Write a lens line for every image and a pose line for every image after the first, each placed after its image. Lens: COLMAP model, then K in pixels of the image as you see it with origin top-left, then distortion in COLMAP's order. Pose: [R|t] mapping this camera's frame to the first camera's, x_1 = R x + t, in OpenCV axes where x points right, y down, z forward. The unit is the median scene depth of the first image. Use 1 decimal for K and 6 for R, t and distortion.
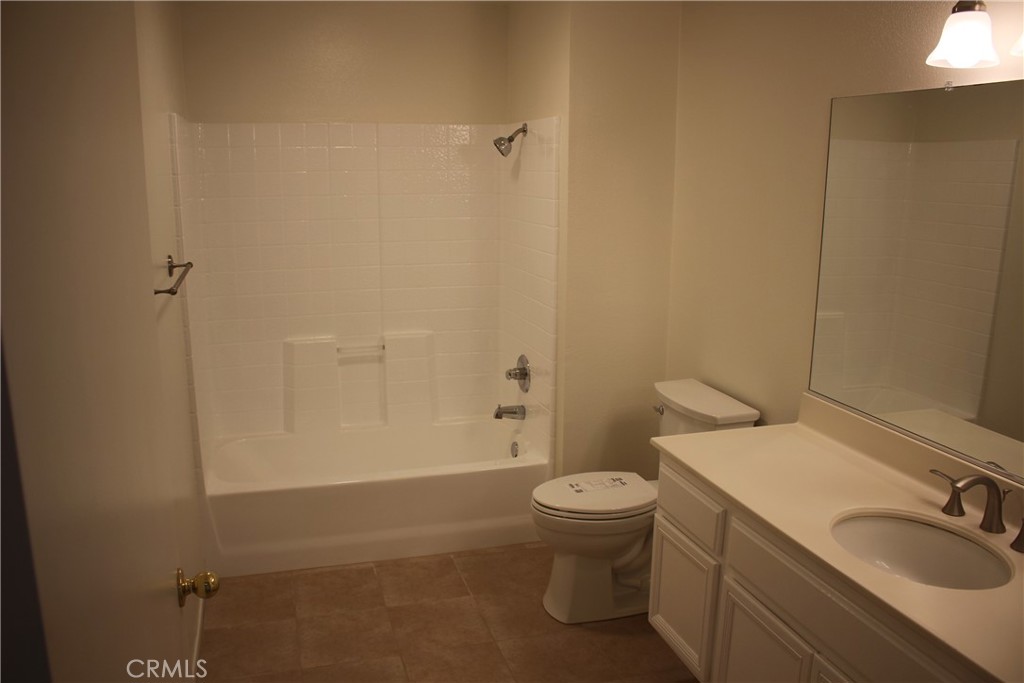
lens RADIAL K [[835.8, 0, 511.1], [0, 835.8, 356.2], [0, 0, 1]] dist [-0.151824, 0.102933]
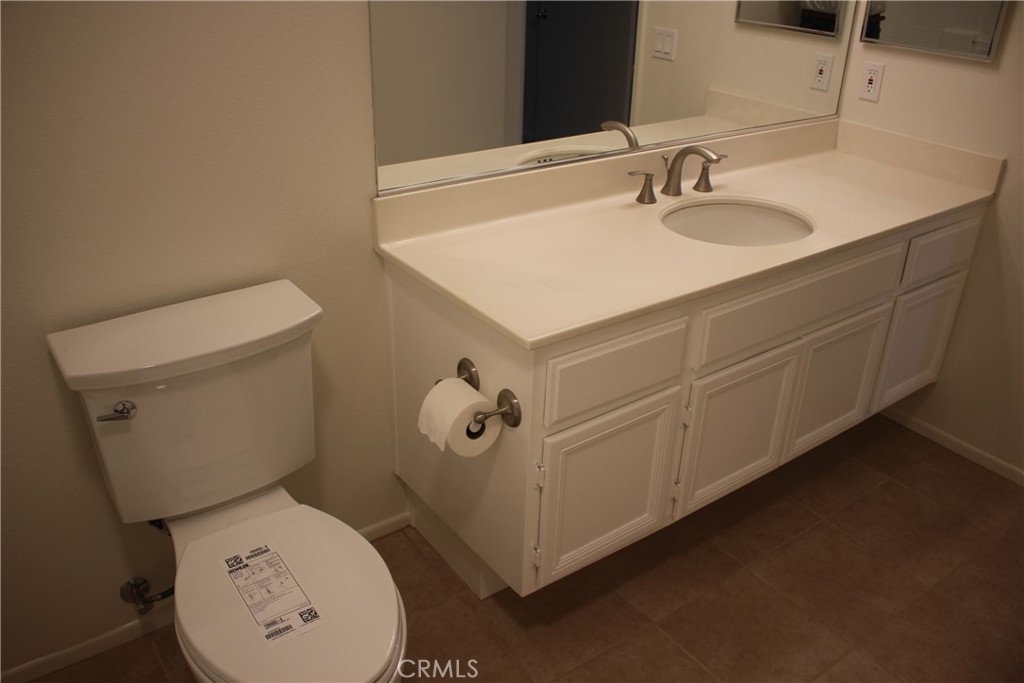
lens RADIAL K [[835.8, 0, 511.1], [0, 835.8, 356.2], [0, 0, 1]] dist [-0.151824, 0.102933]
pose [[-0.324394, -0.458997, 0.827098, -0.241276], [0.185568, 0.826512, 0.531453, -0.156318], [-0.927541, 0.325883, -0.182940, 0.917733]]
